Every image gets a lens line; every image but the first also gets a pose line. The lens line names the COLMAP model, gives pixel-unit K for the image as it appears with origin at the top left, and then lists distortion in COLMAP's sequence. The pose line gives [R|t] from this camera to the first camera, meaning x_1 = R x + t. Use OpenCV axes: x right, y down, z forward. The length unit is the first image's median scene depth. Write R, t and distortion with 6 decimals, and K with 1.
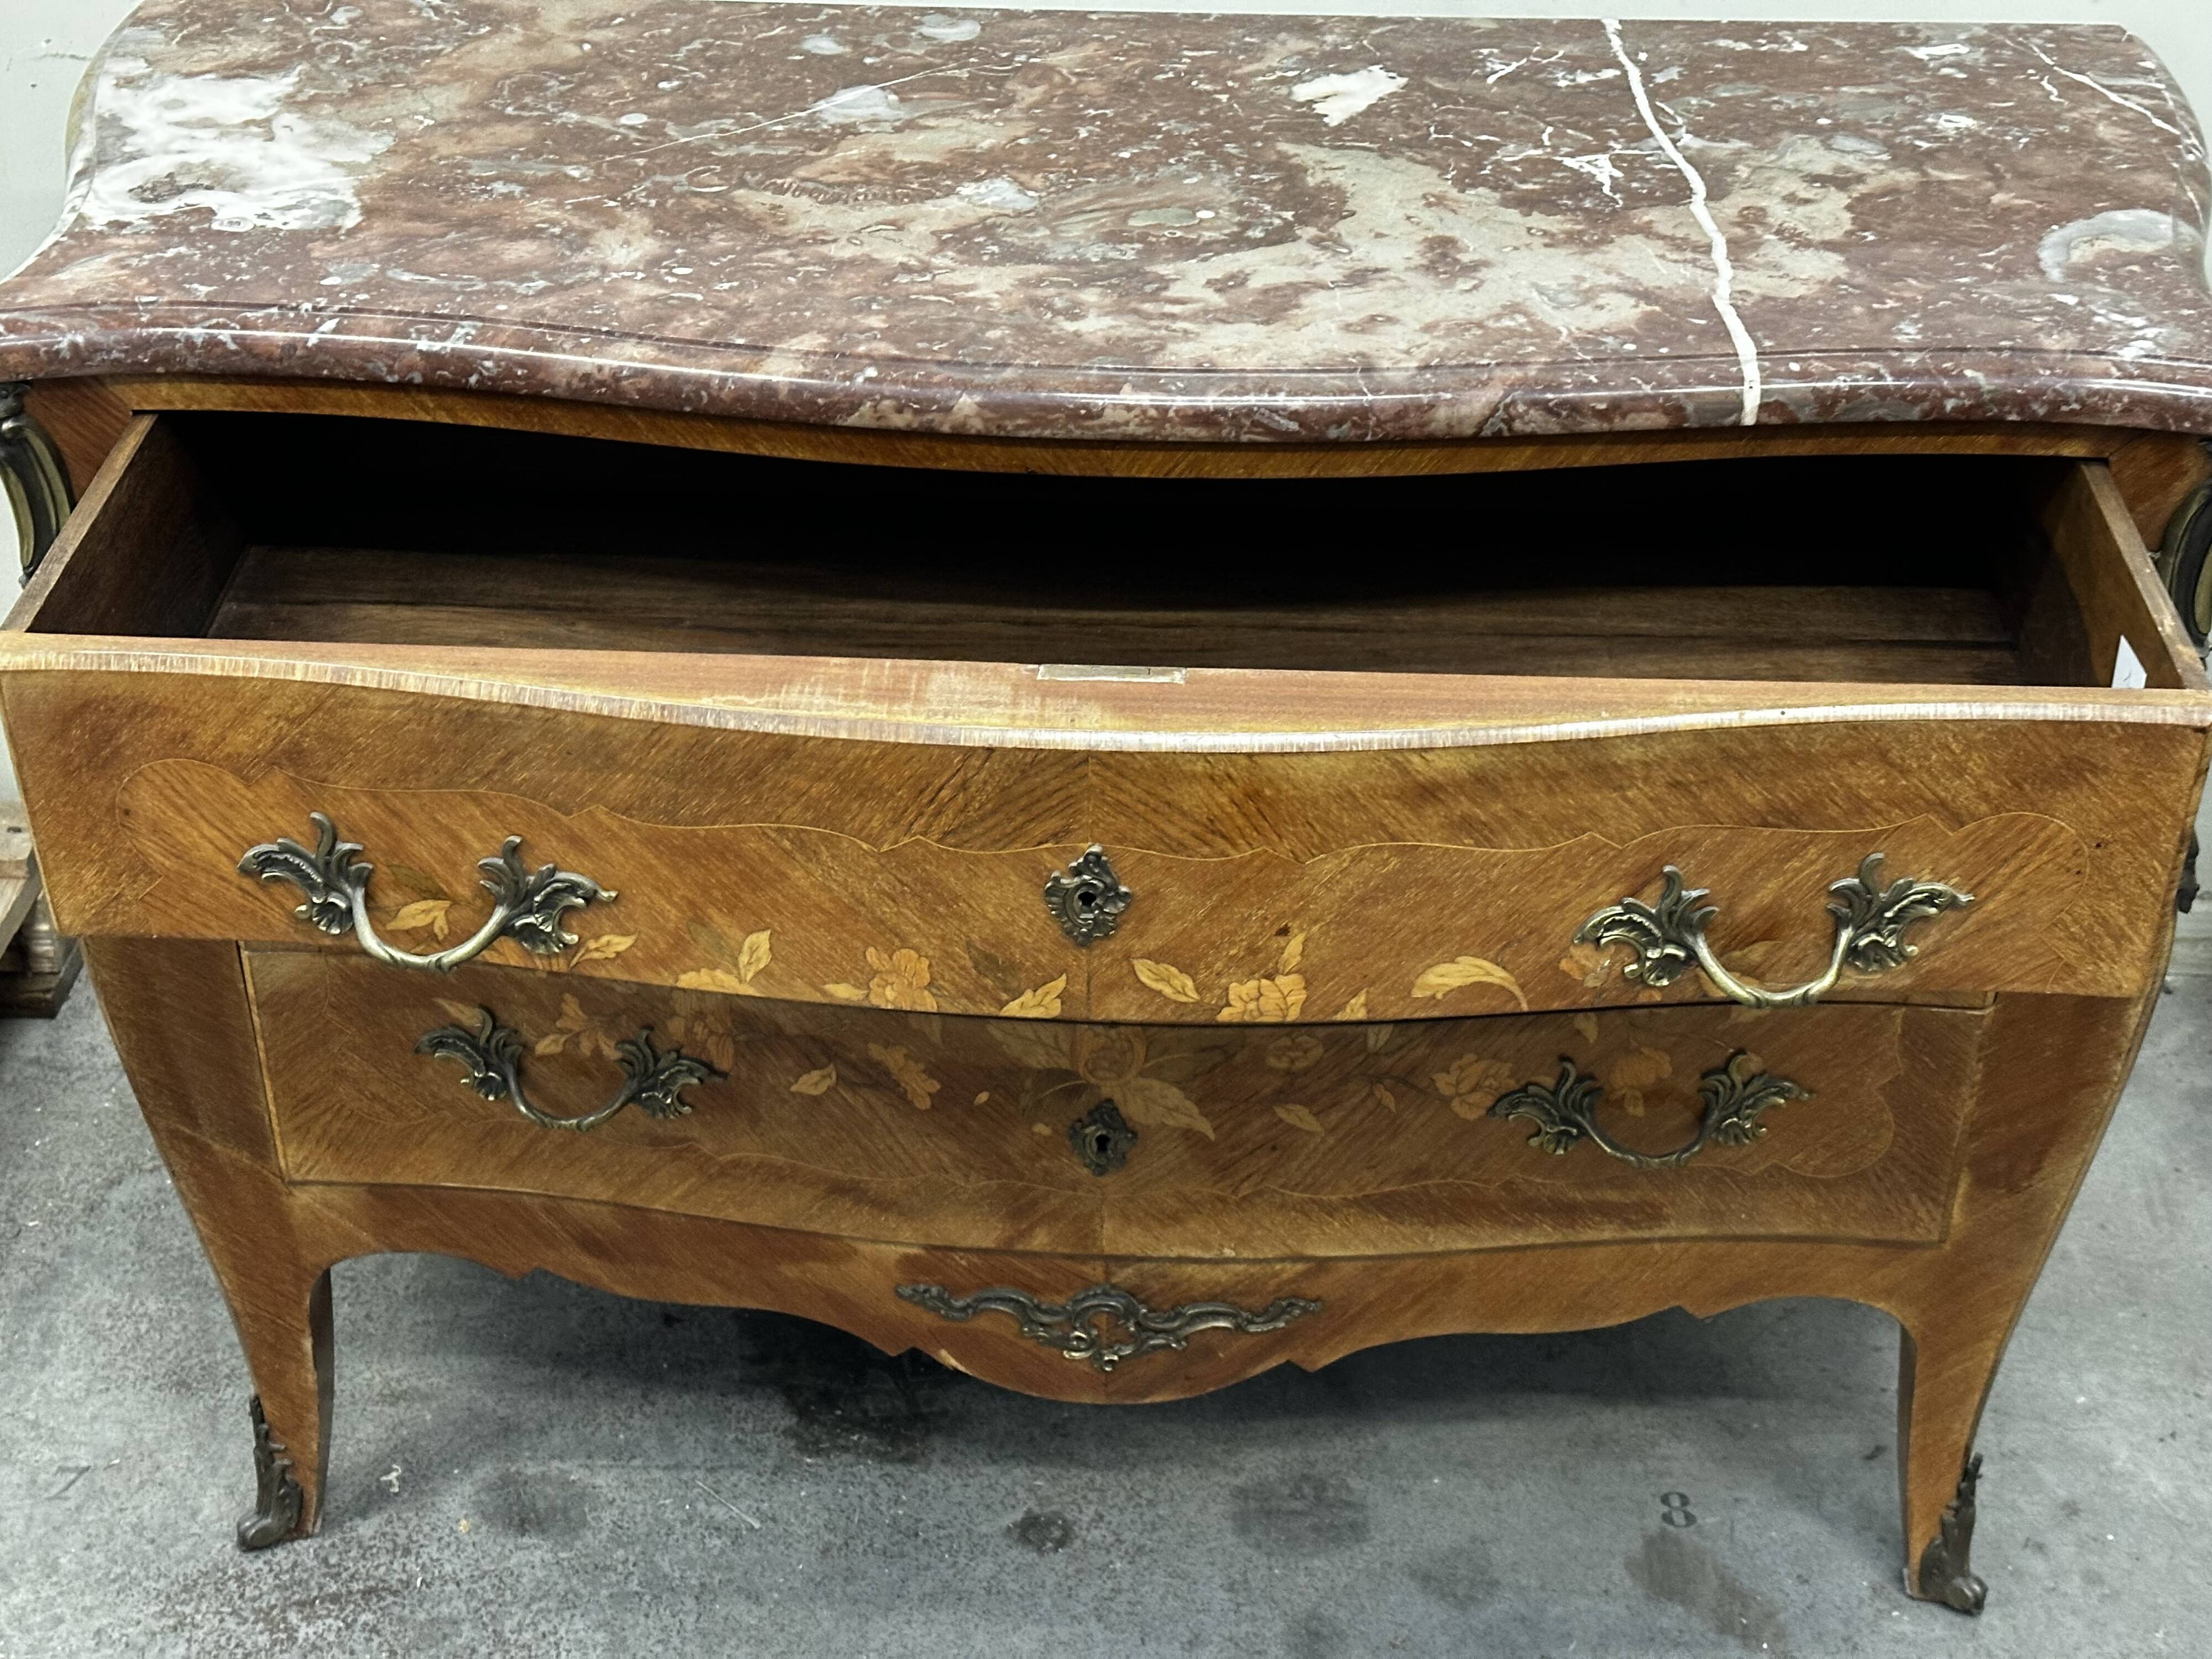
lens RADIAL K [[3120.4, 0, 1105.1], [0, 3120.4, 837.3], [0, 0, 1]] dist [0.125196, 0.000000]
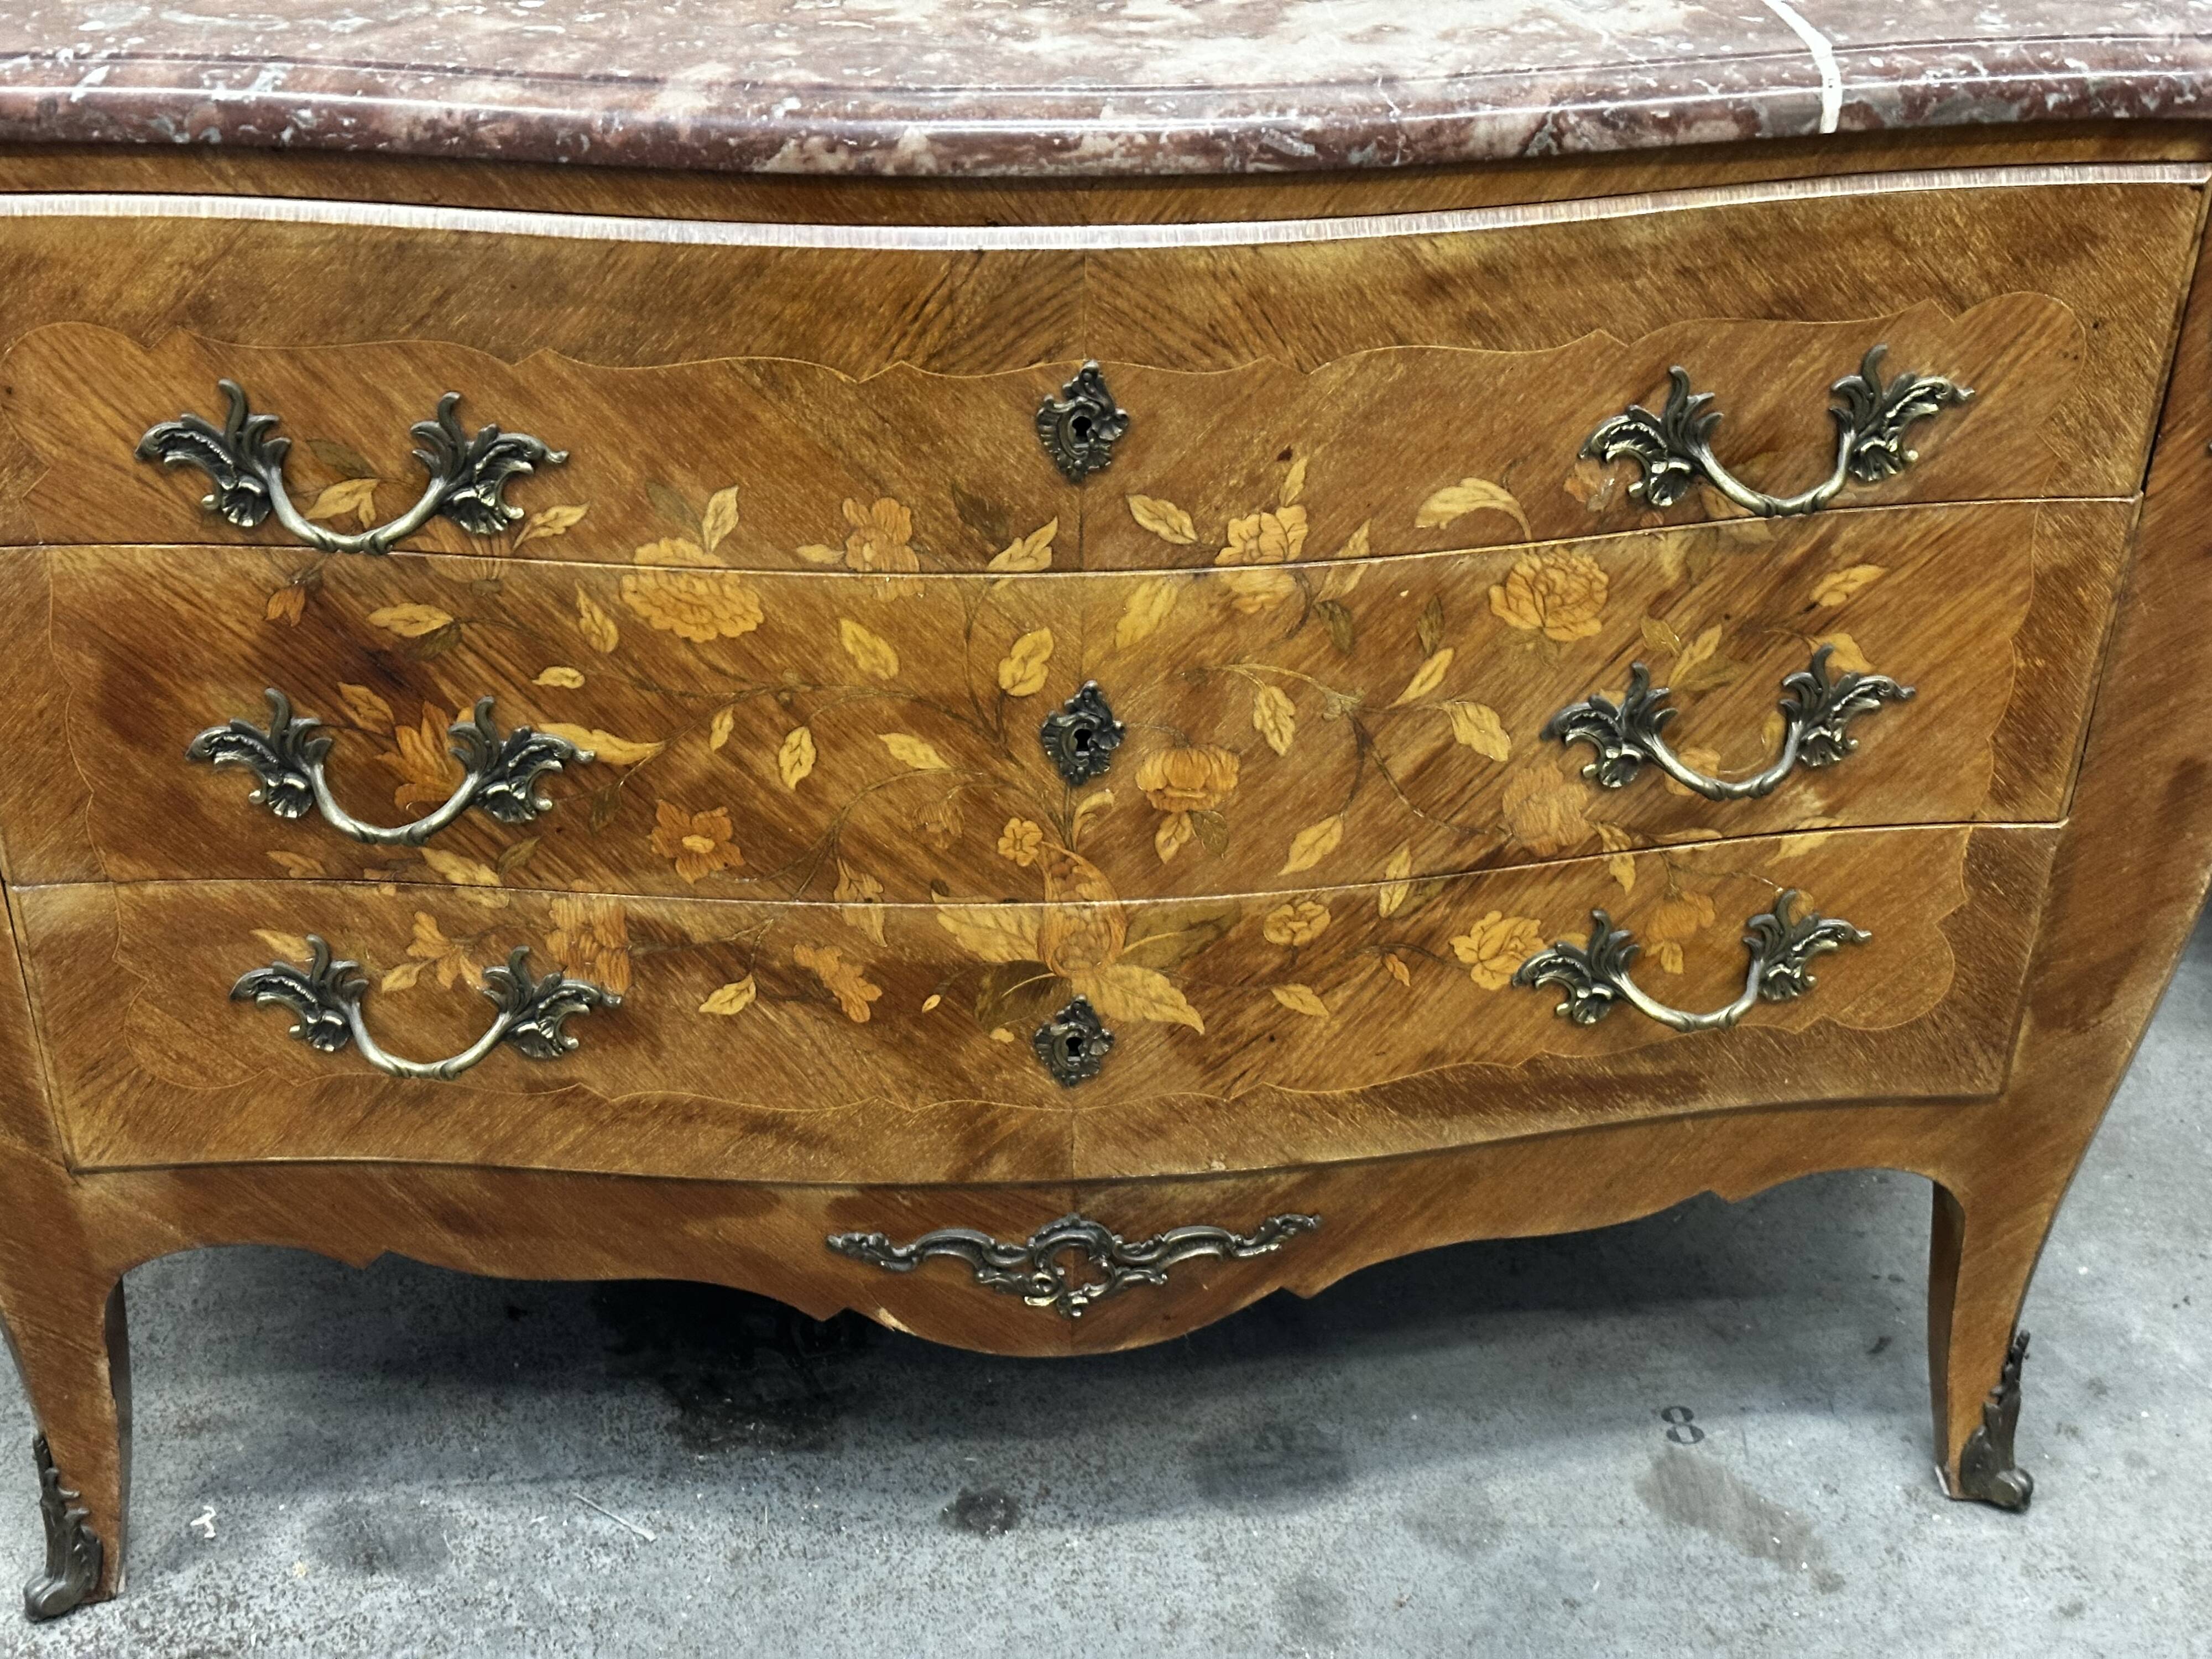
lens RADIAL K [[3120.4, 0, 1136.0], [0, 3120.4, 843.8], [0, 0, 1]] dist [0.125196, 0.000000]
pose [[0.990416, -0.062592, 0.123119, -0.085458], [0.062263, 0.998038, 0.006517, 0.037990], [-0.123285, 0.001211, 0.992371, 0.151477]]
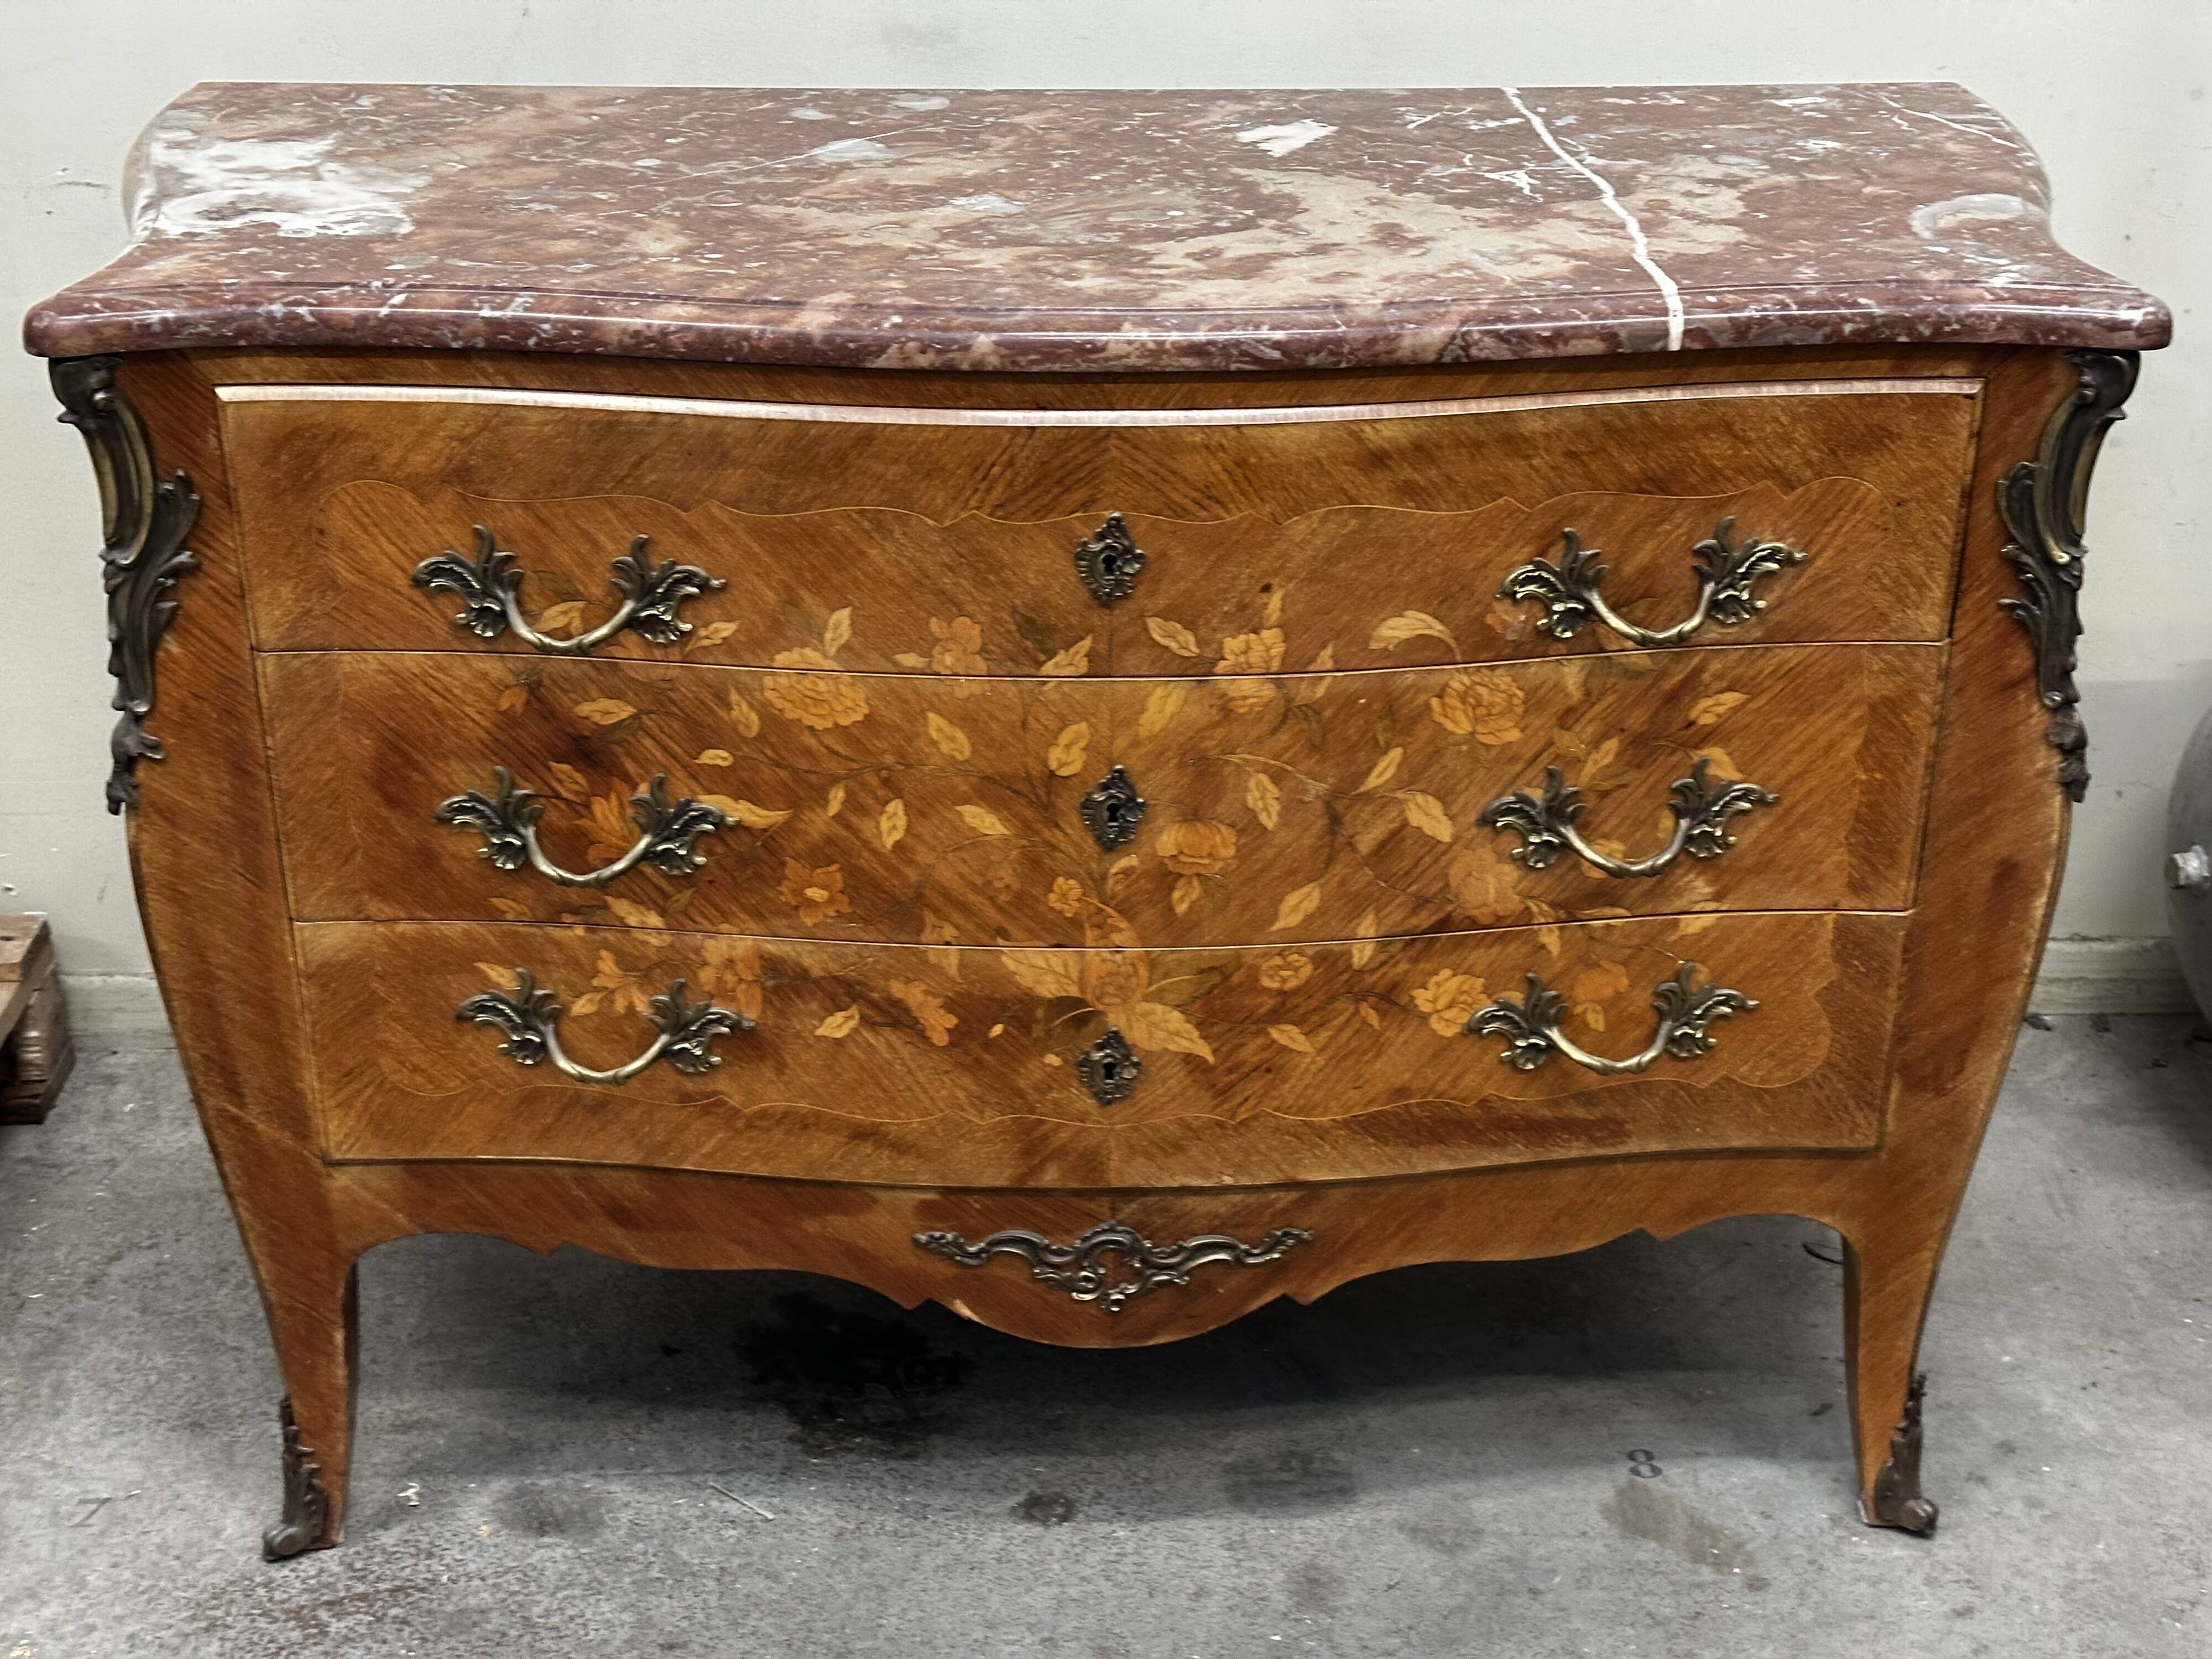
lens RADIAL K [[3120.4, 0, 1134.7], [0, 3120.4, 828.0], [0, 0, 1]] dist [0.125196, 0.000000]
pose [[0.997375, -0.032765, 0.064575, -0.058670], [0.040785, 0.991054, -0.127074, 0.151679], [-0.059834, 0.129374, 0.989789, -0.073097]]
